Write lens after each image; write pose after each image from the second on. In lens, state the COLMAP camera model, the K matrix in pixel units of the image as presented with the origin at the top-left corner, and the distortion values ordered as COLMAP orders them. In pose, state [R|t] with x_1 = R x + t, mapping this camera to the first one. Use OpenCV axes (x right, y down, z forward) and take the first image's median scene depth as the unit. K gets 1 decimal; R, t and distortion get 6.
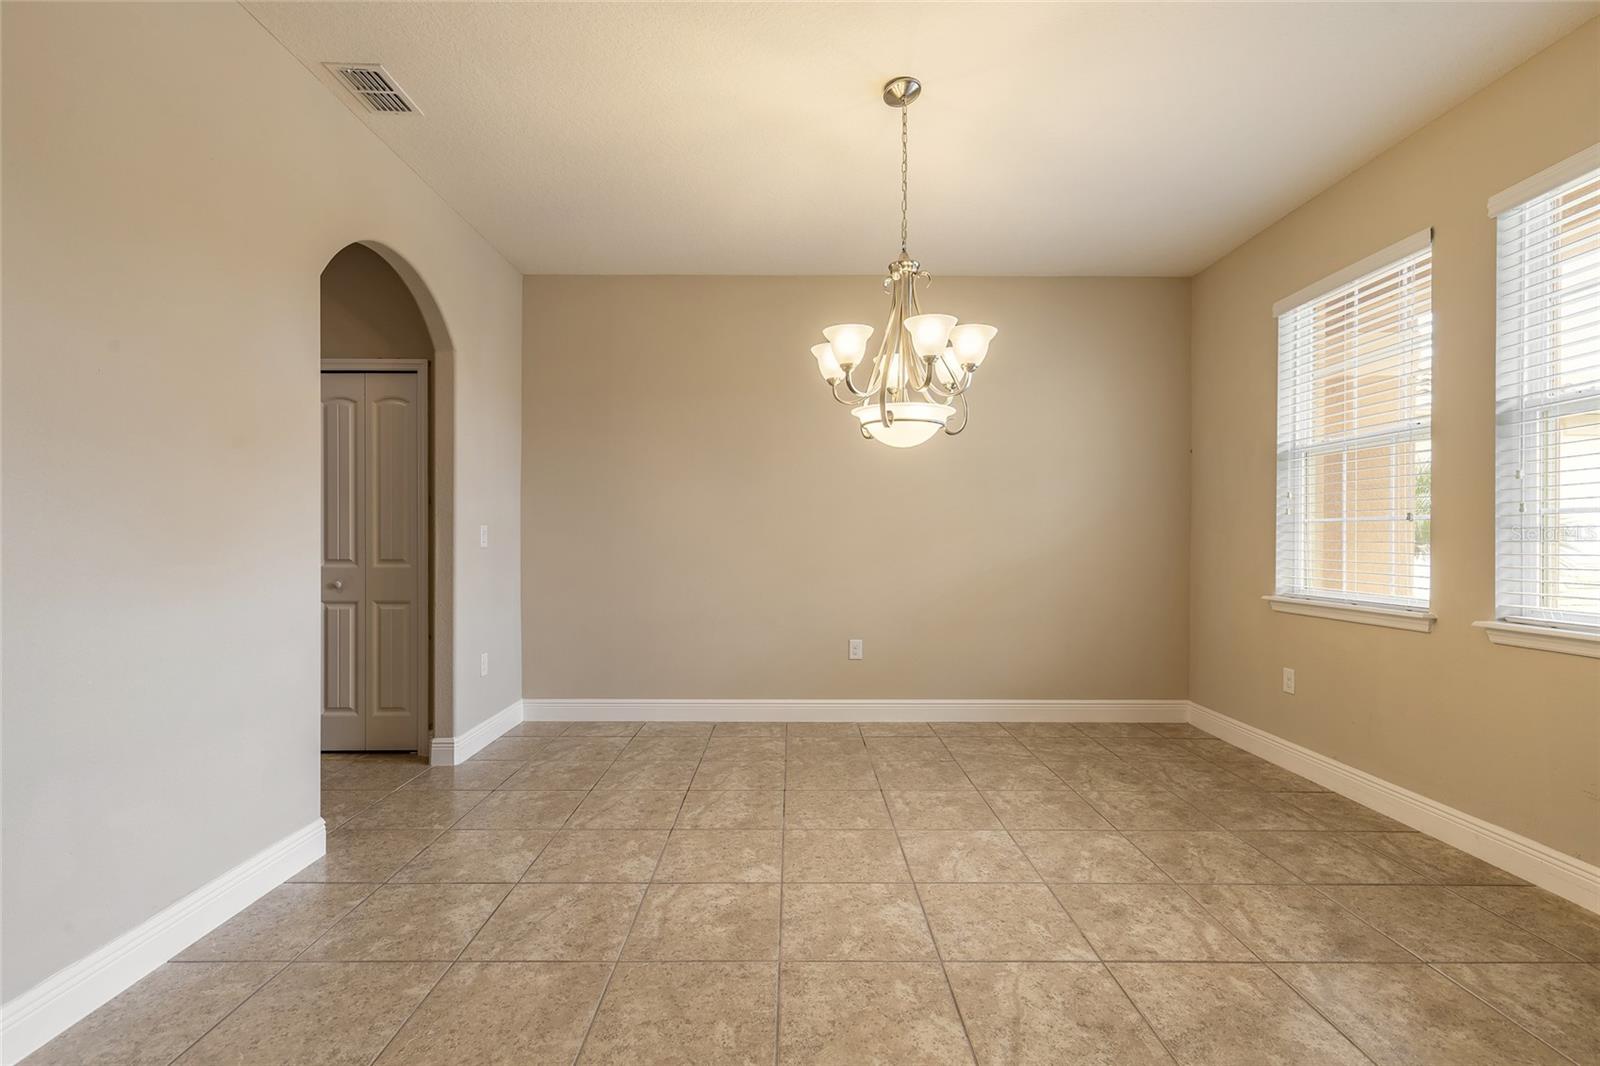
lens RADIAL K [[720.2, 0, 792.0], [0, 720.2, 538.8], [0, 0, 1]] dist [0.006393, -0.001718]
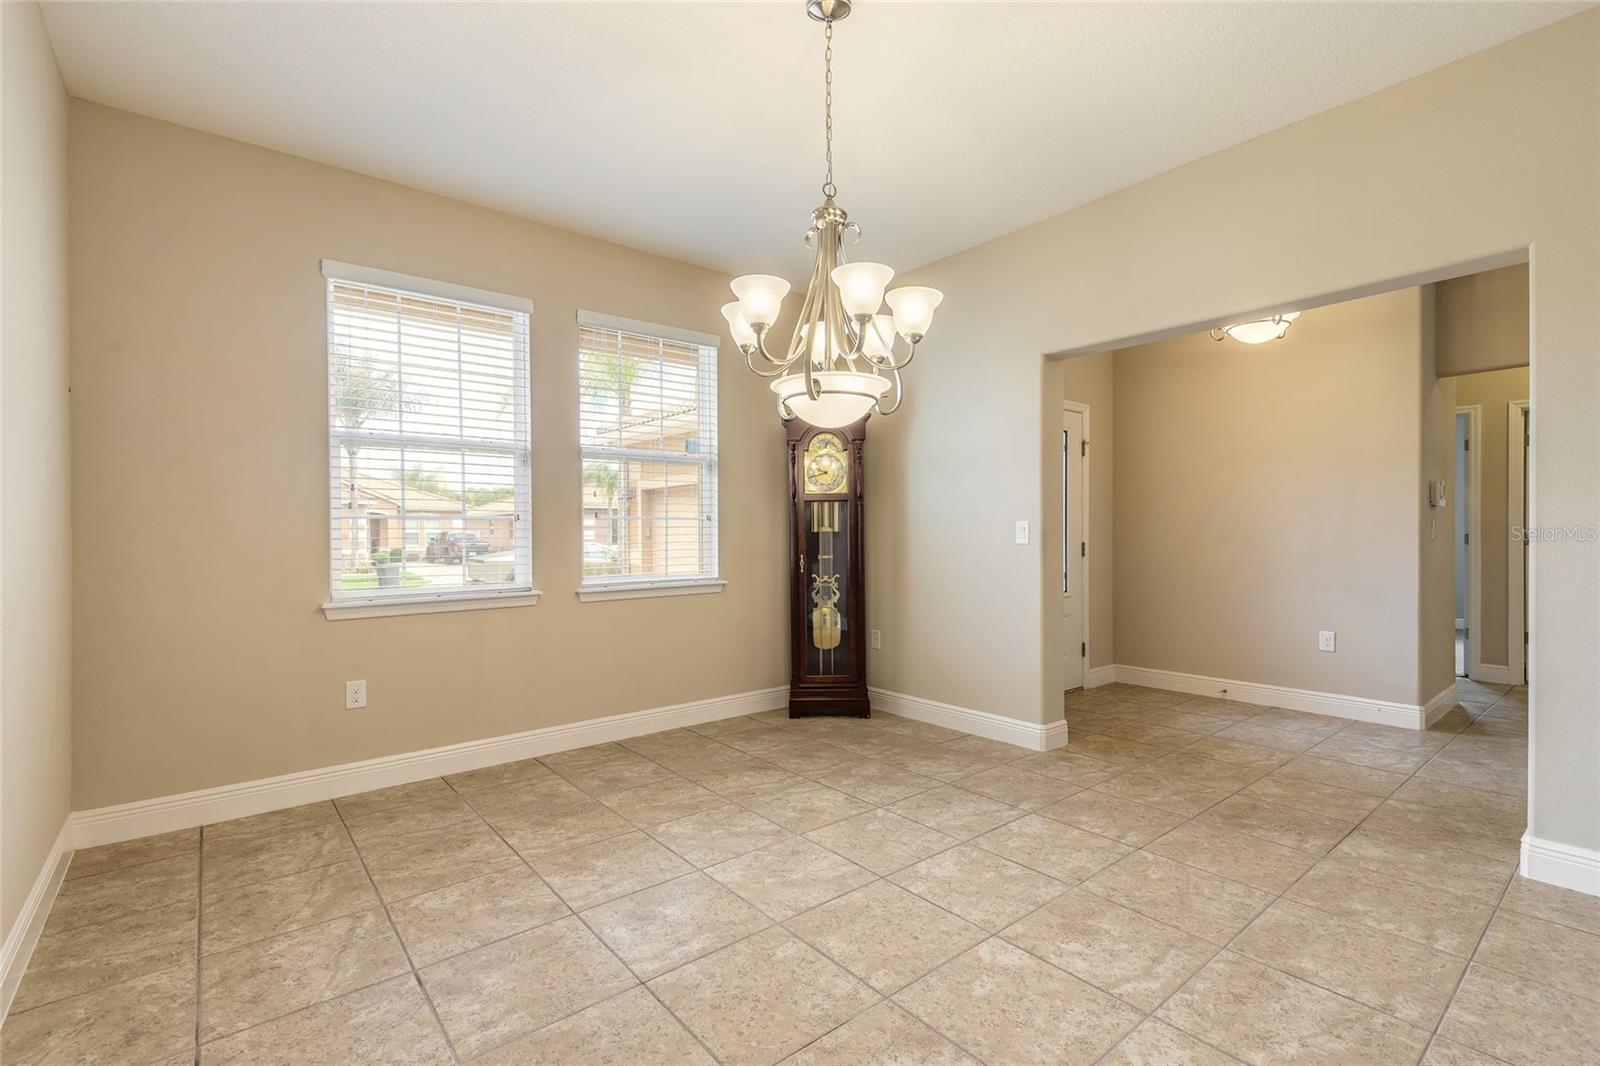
lens RADIAL K [[720.2, 0, 793.6], [0, 720.2, 525.8], [0, 0, 1]] dist [0.006393, -0.001718]
pose [[-0.630216, 0.008770, 0.776370, -0.543895], [0.005937, 0.999961, -0.006477, -0.006409], [-0.776397, 0.000528, -0.630244, 1.752263]]
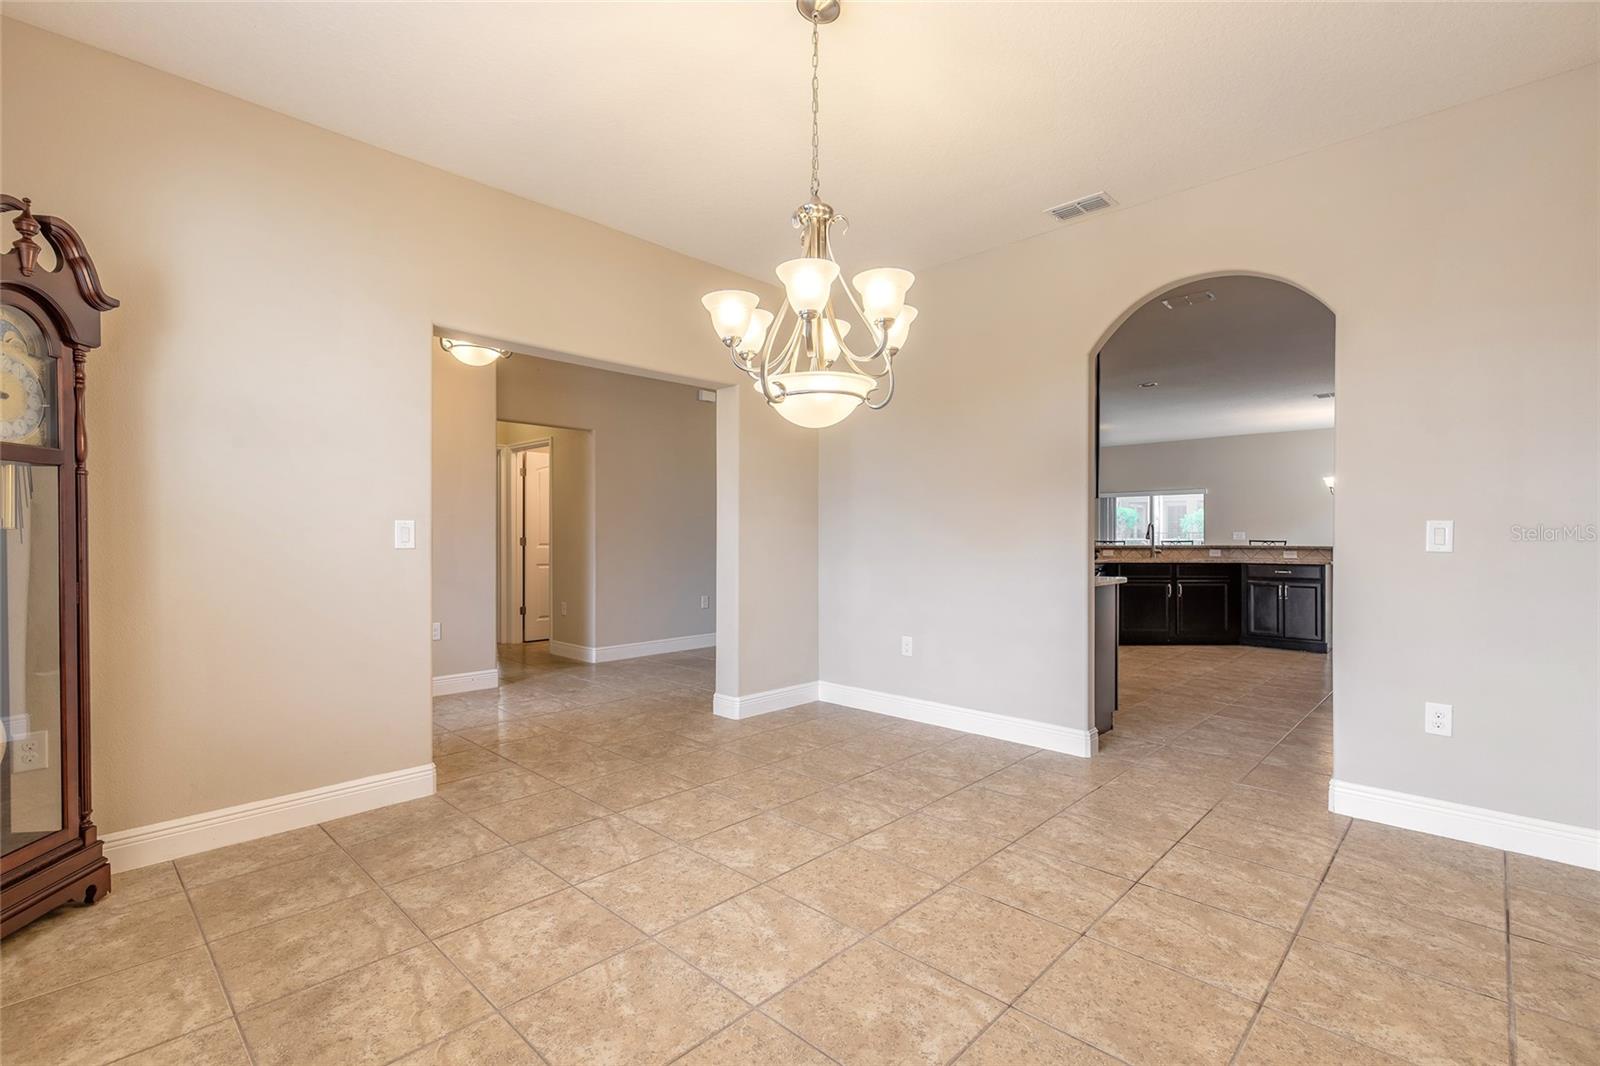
lens RADIAL K [[720.2, 0, 800.0], [0, 720.2, 543.0], [0, 0, 1]] dist [0.006393, -0.001718]
pose [[-0.689758, 0.003379, -0.724032, 0.859023], [-0.006148, 0.999926, 0.010524, -0.000313], [0.724014, 0.011710, -0.689686, 1.737330]]
